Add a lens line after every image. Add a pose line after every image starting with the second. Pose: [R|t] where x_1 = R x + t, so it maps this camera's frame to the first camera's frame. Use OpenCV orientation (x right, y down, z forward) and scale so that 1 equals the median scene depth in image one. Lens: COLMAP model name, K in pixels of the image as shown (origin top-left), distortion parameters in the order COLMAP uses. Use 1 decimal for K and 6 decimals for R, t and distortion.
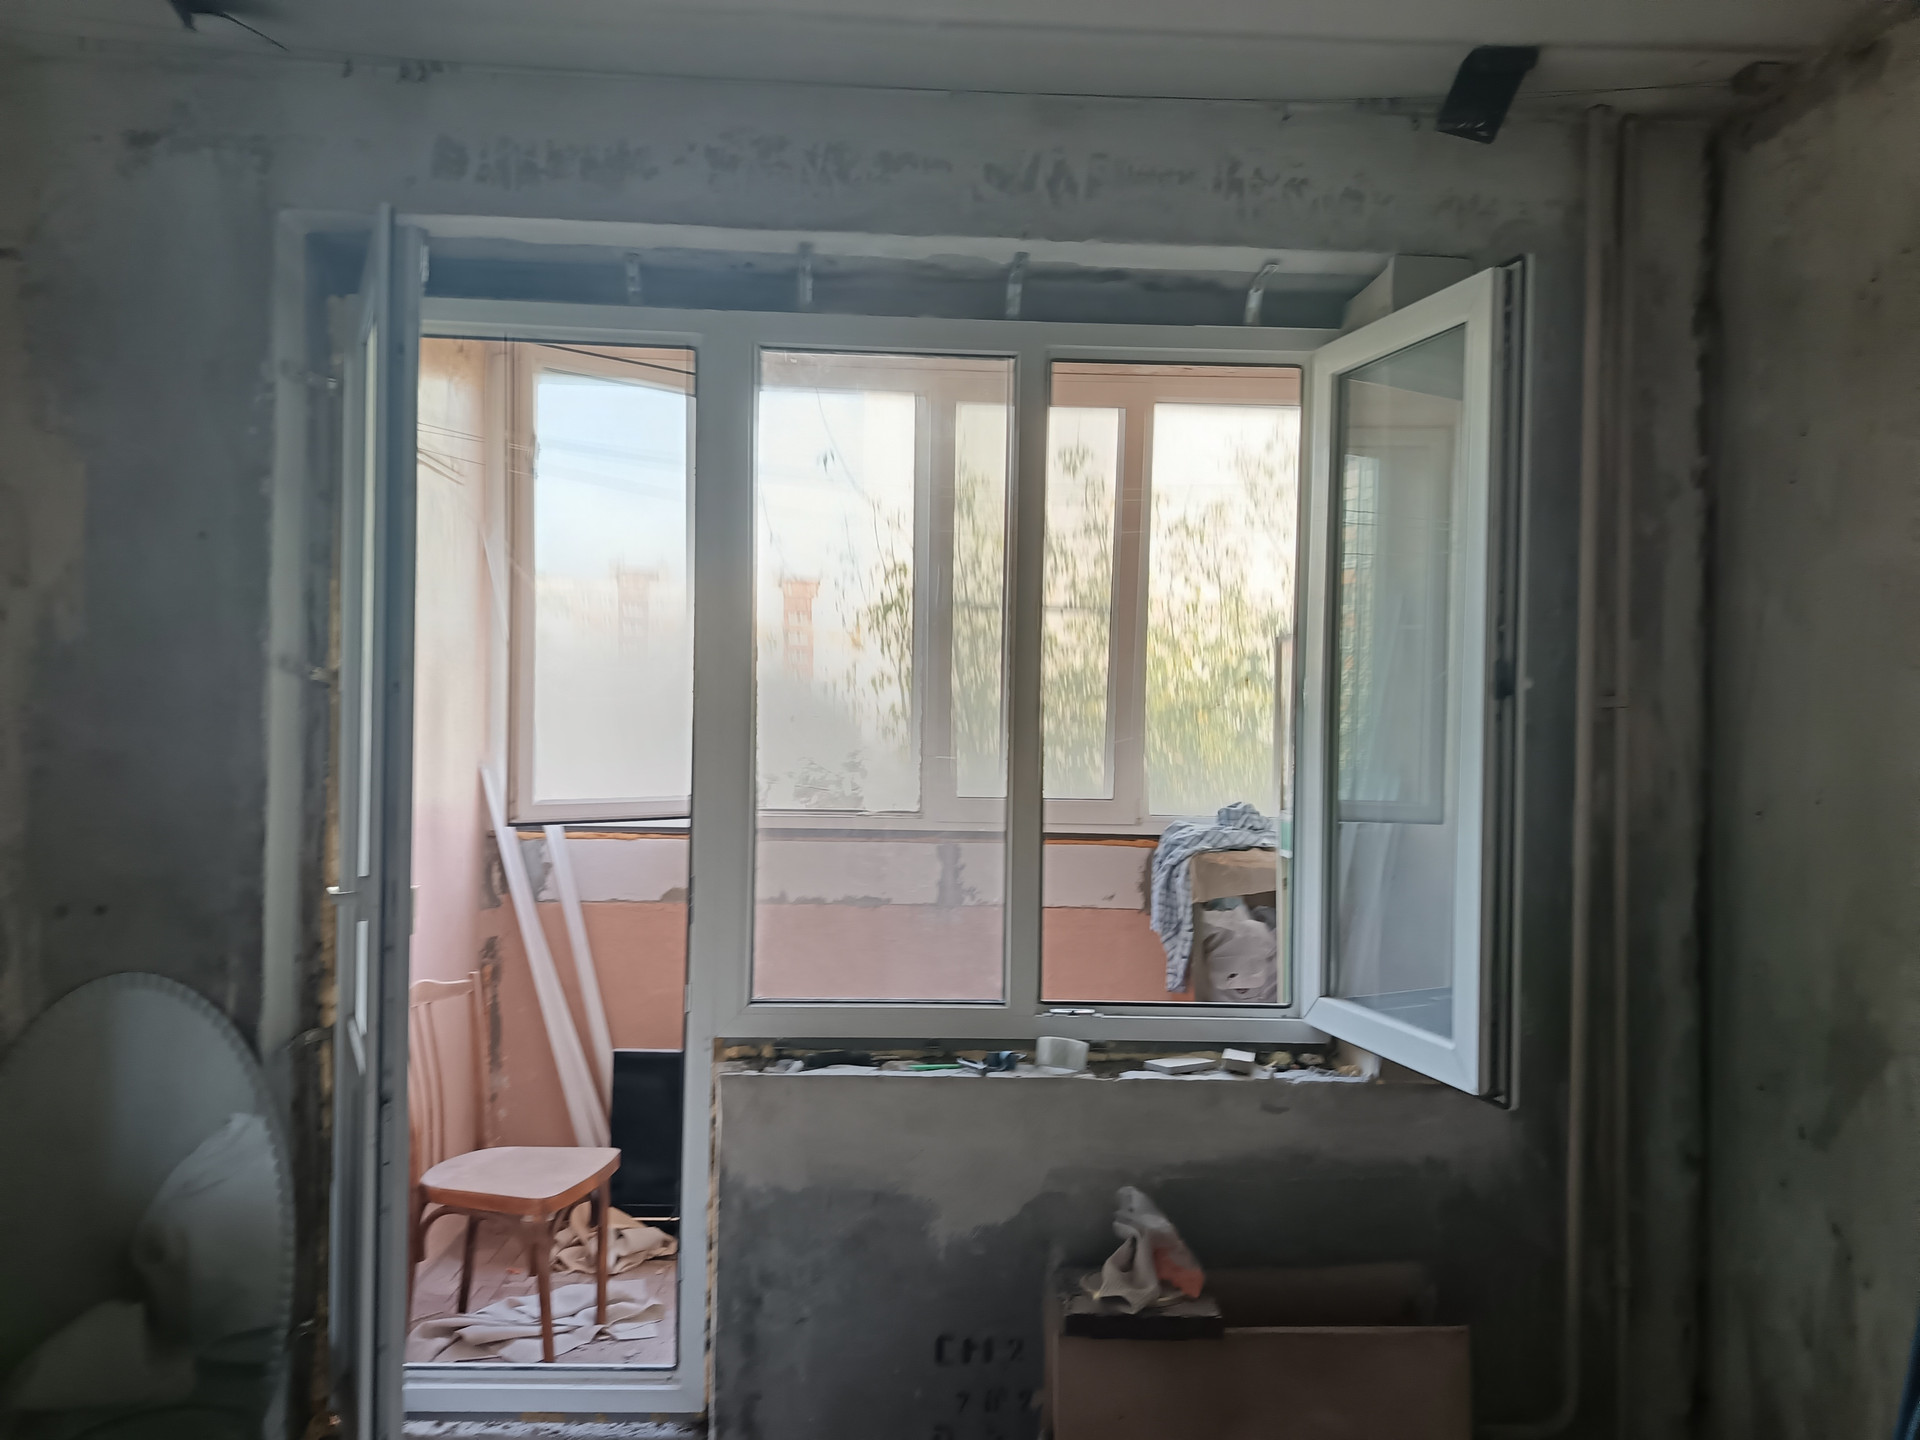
lens RADIAL K [[1341.2, 0, 965.4], [0, 1341.2, 716.5], [0, 0, 1]] dist [-0.006447, -0.002980]
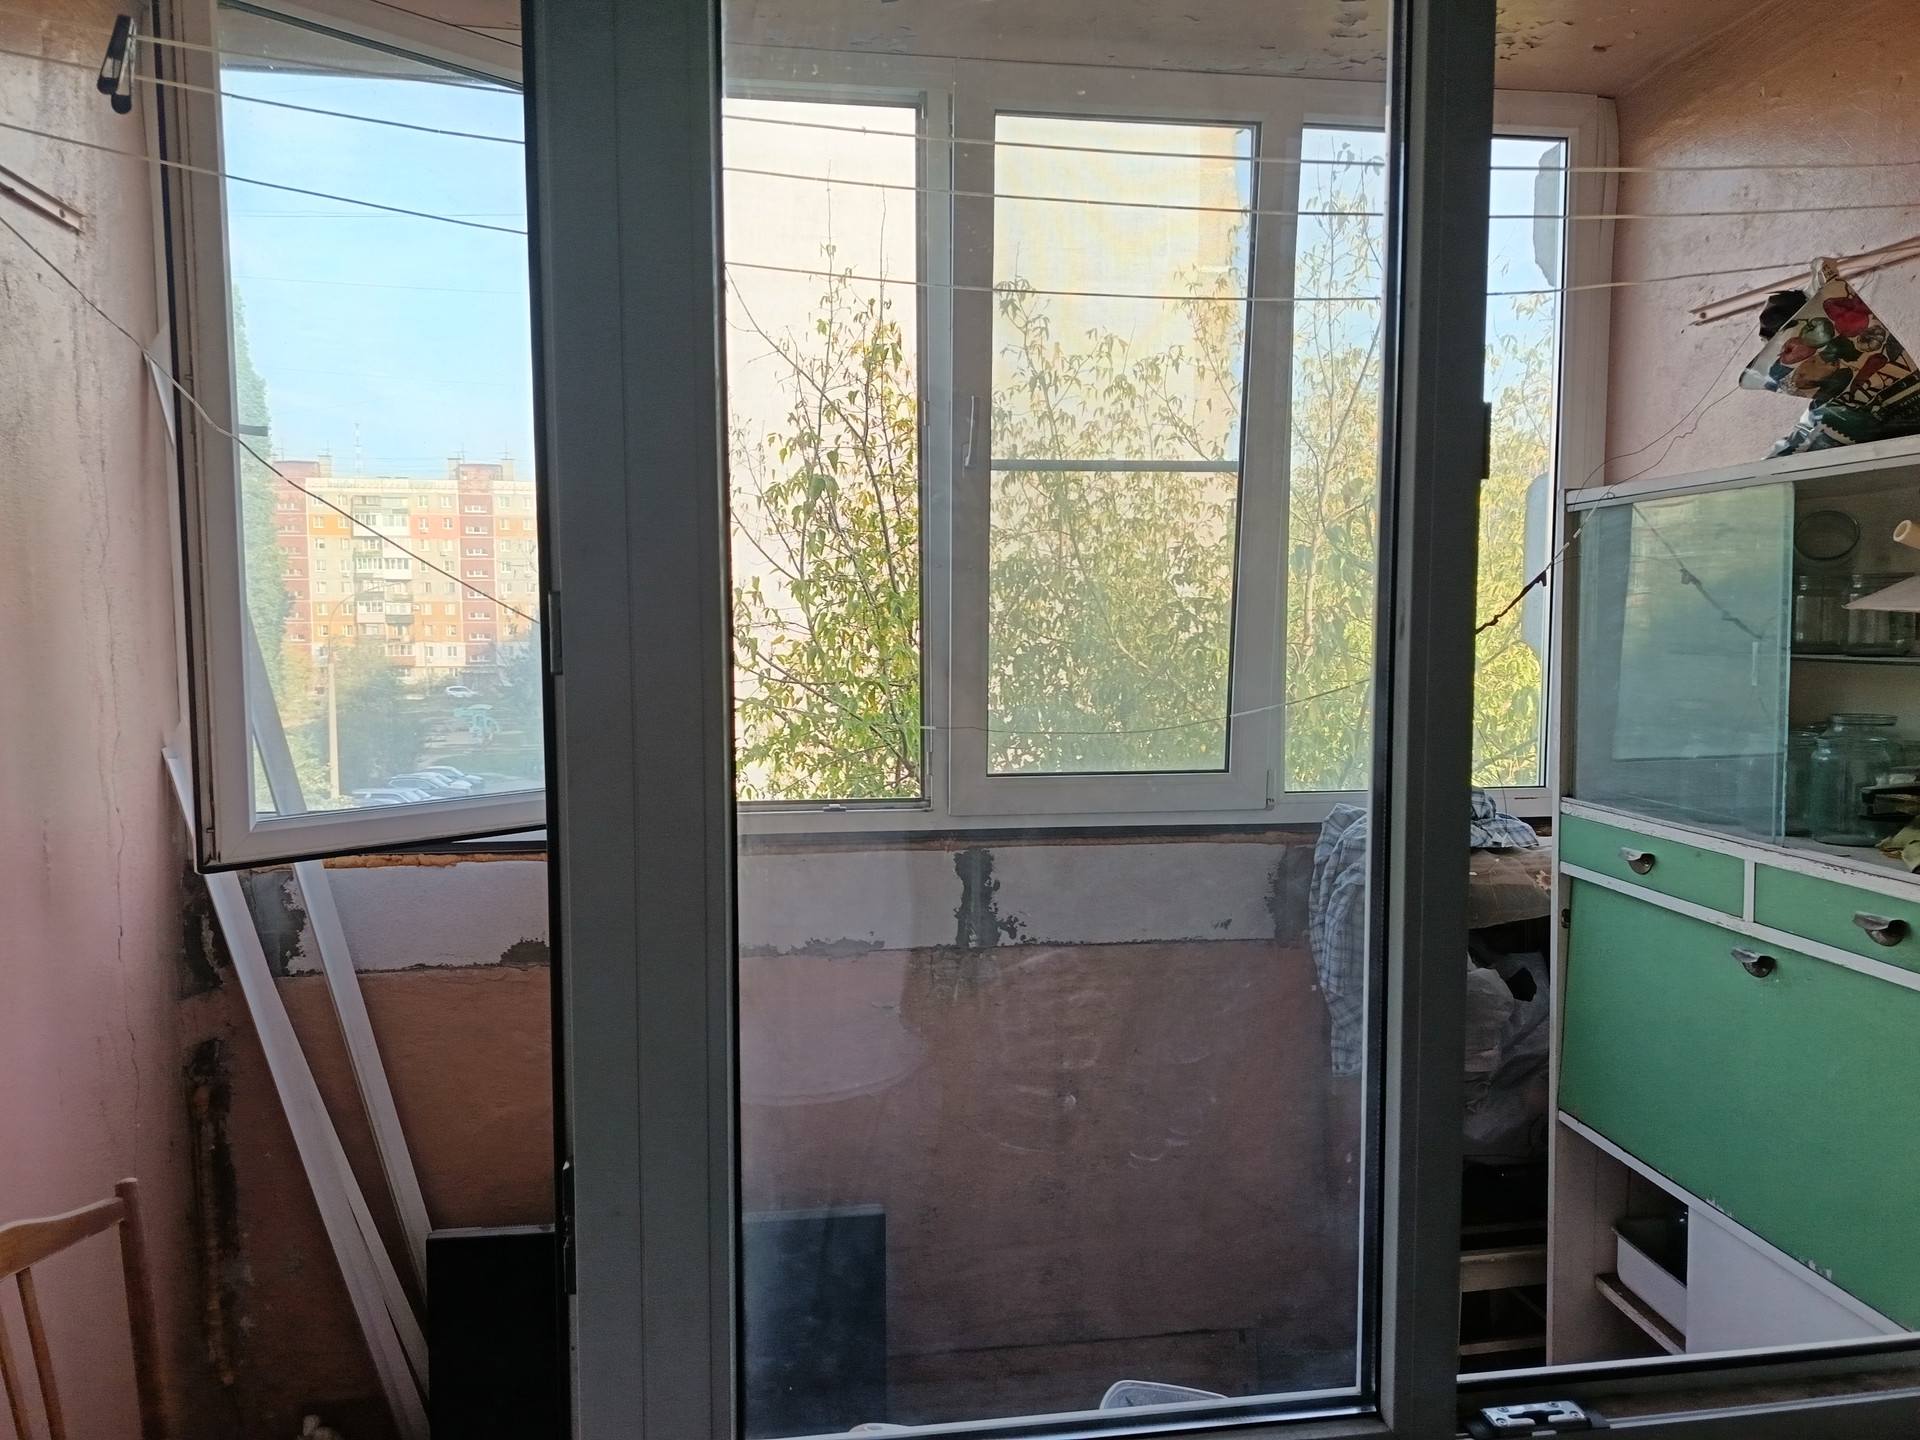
lens RADIAL K [[1341.2, 0, 954.4], [0, 1341.2, 726.9], [0, 0, 1]] dist [-0.006447, -0.002980]
pose [[0.995878, -0.024828, 0.087238, -0.076067], [0.018175, 0.996924, 0.076242, -0.009581], [-0.088862, -0.074342, 0.993266, 0.399370]]
